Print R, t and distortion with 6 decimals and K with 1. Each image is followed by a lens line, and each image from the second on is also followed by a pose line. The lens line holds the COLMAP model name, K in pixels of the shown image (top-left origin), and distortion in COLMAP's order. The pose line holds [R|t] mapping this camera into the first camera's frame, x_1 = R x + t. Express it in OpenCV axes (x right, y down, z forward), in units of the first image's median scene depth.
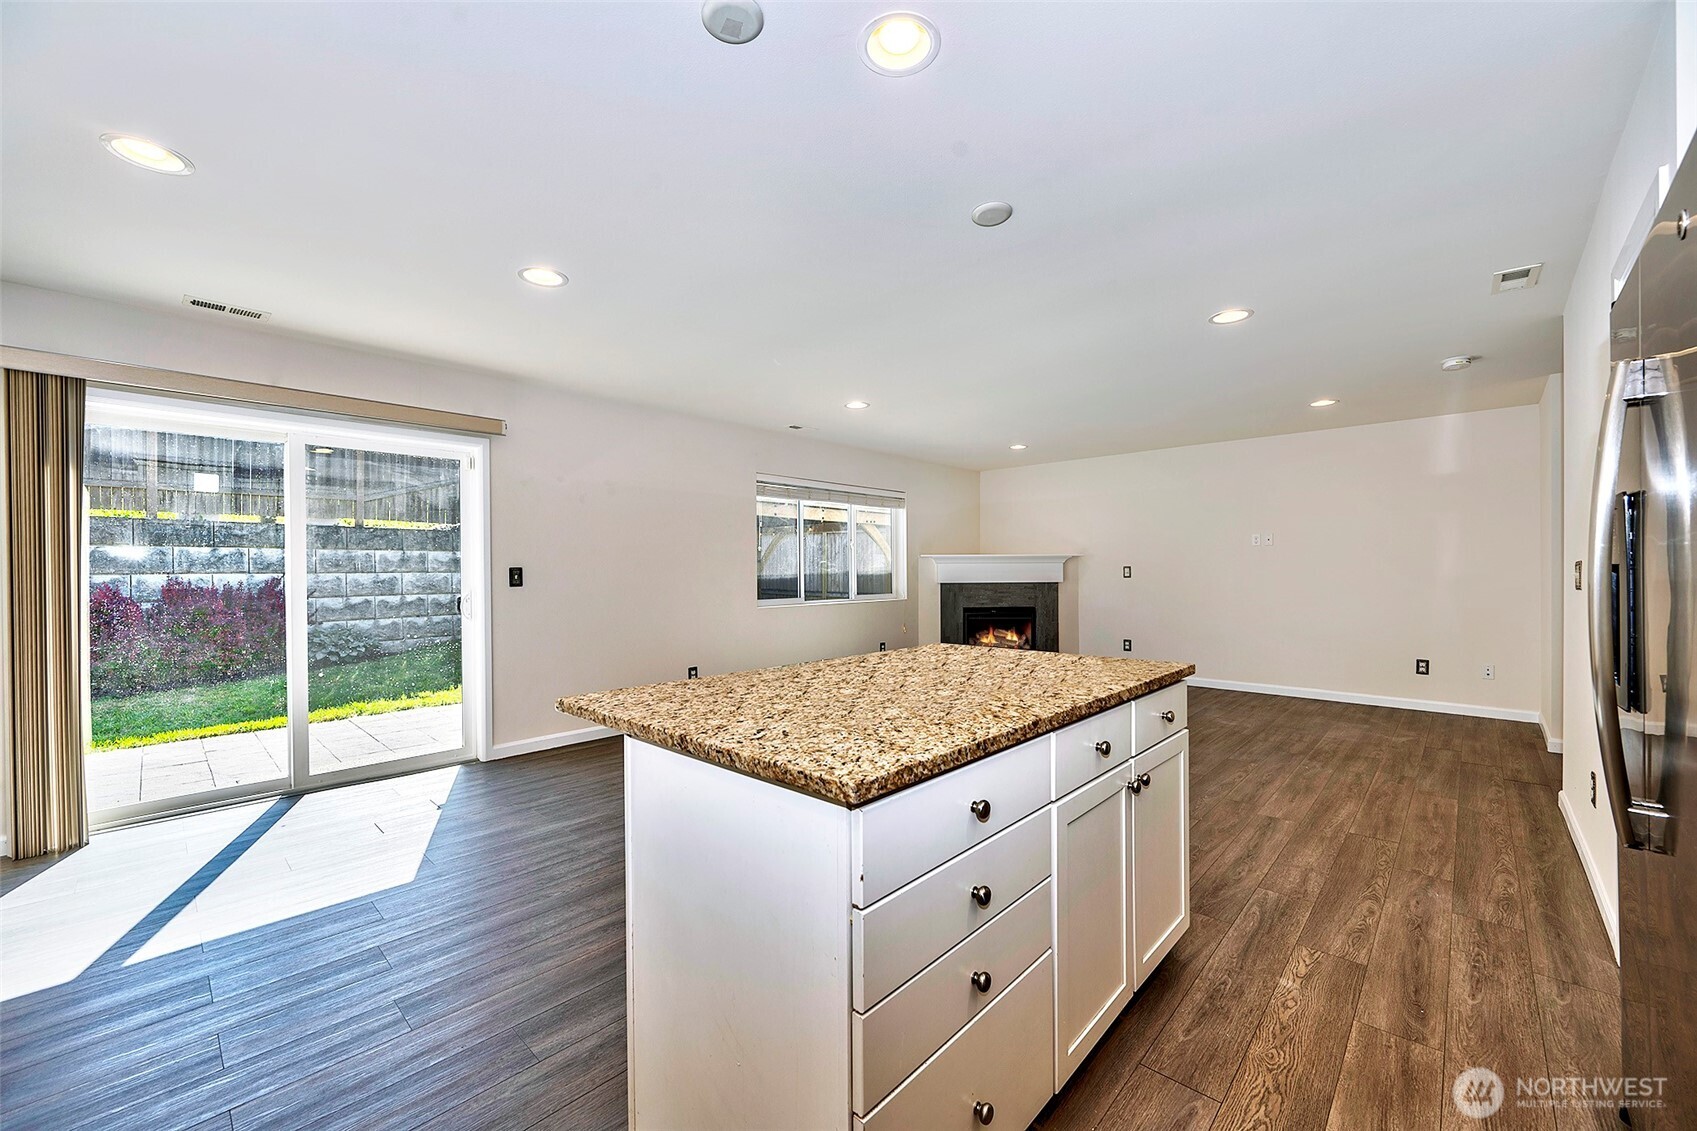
lens RADIAL K [[665.4, 0, 852.0], [0, 665.4, 571.9], [0, 0, 1]] dist [-0.002560, 0.000046]
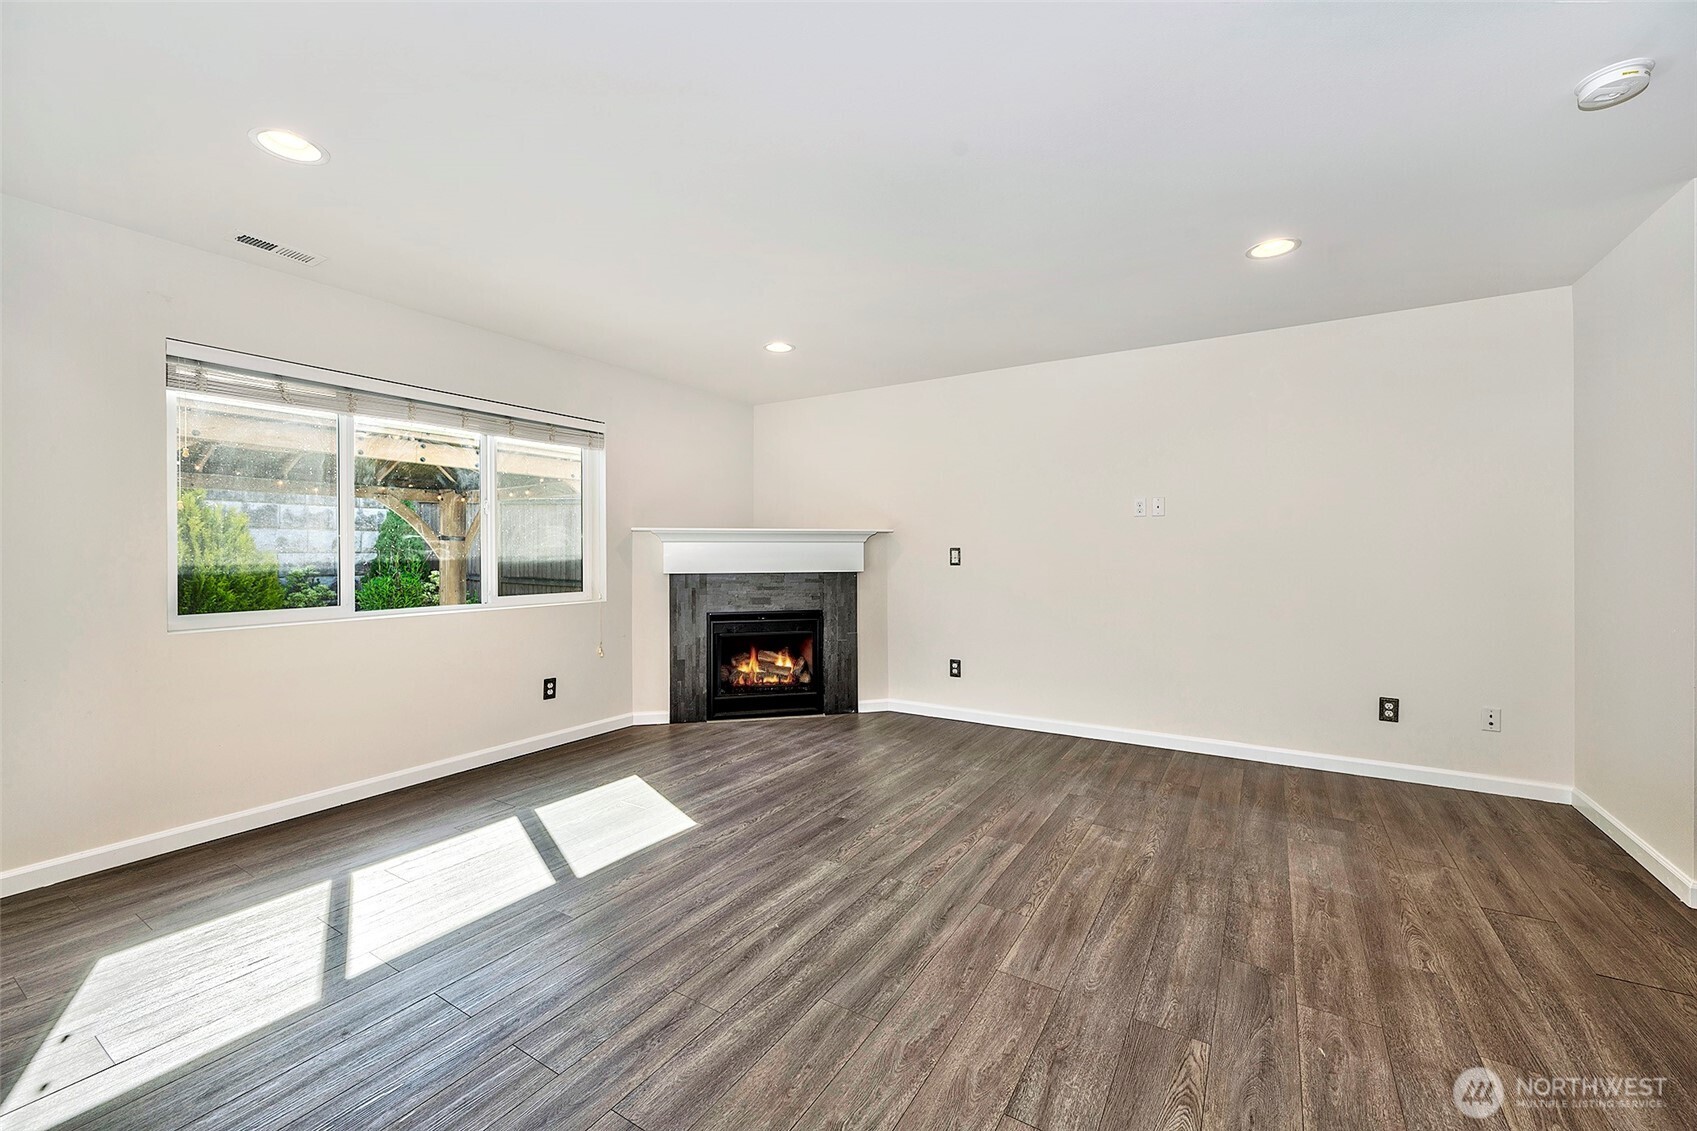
lens RADIAL K [[678.6, 0, 852.3], [0, 678.6, 554.1], [0, 0, 1]] dist [-0.001421, -0.000149]
pose [[0.980273, 0.002525, 0.197632, 0.173204], [-0.002351, 0.999997, -0.001116, -0.001153], [-0.197634, 0.000630, 0.980276, 0.346840]]
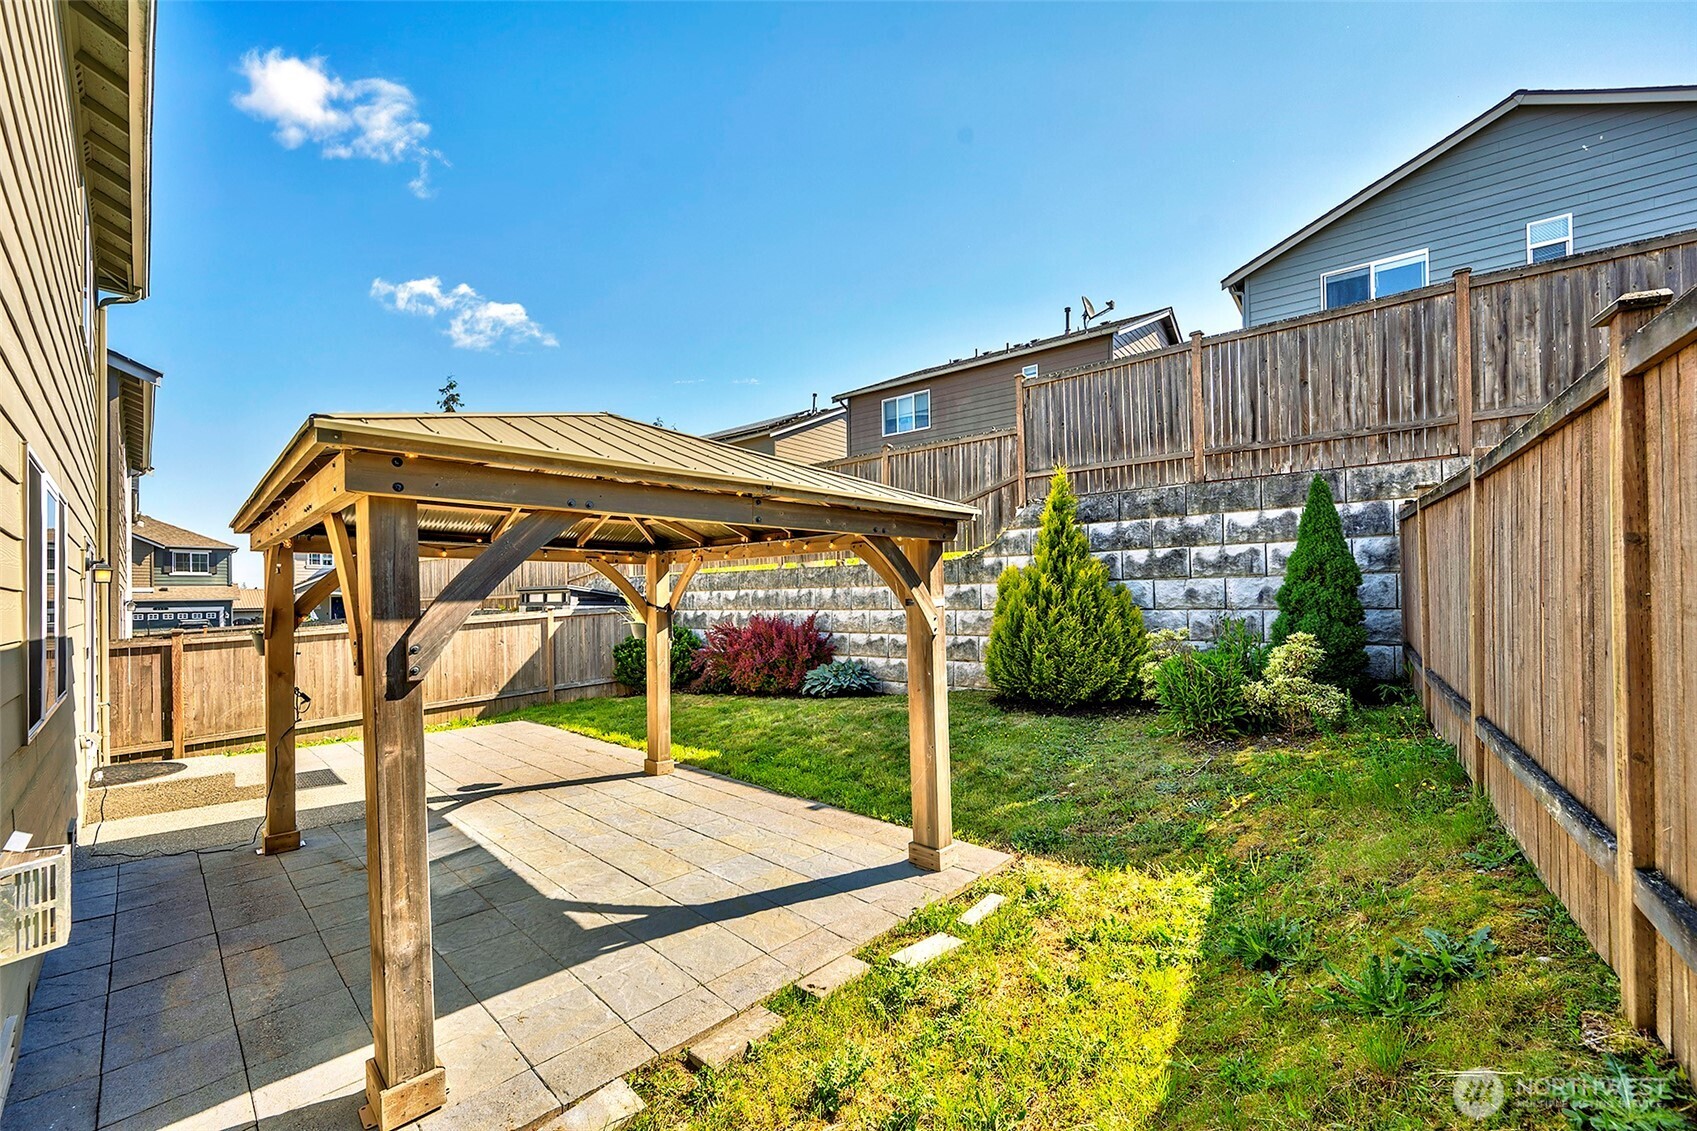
lens RADIAL K [[680.4, 0, 850.5], [0, 680.4, 592.5], [0, 0, 1]] dist [-0.001872, -0.000094]
pose [[-0.010323, -0.002969, -0.999942, 0.404717], [0.009803, 0.999947, -0.003070, -0.031359], [0.999899, -0.009834, -0.010293, 1.419369]]
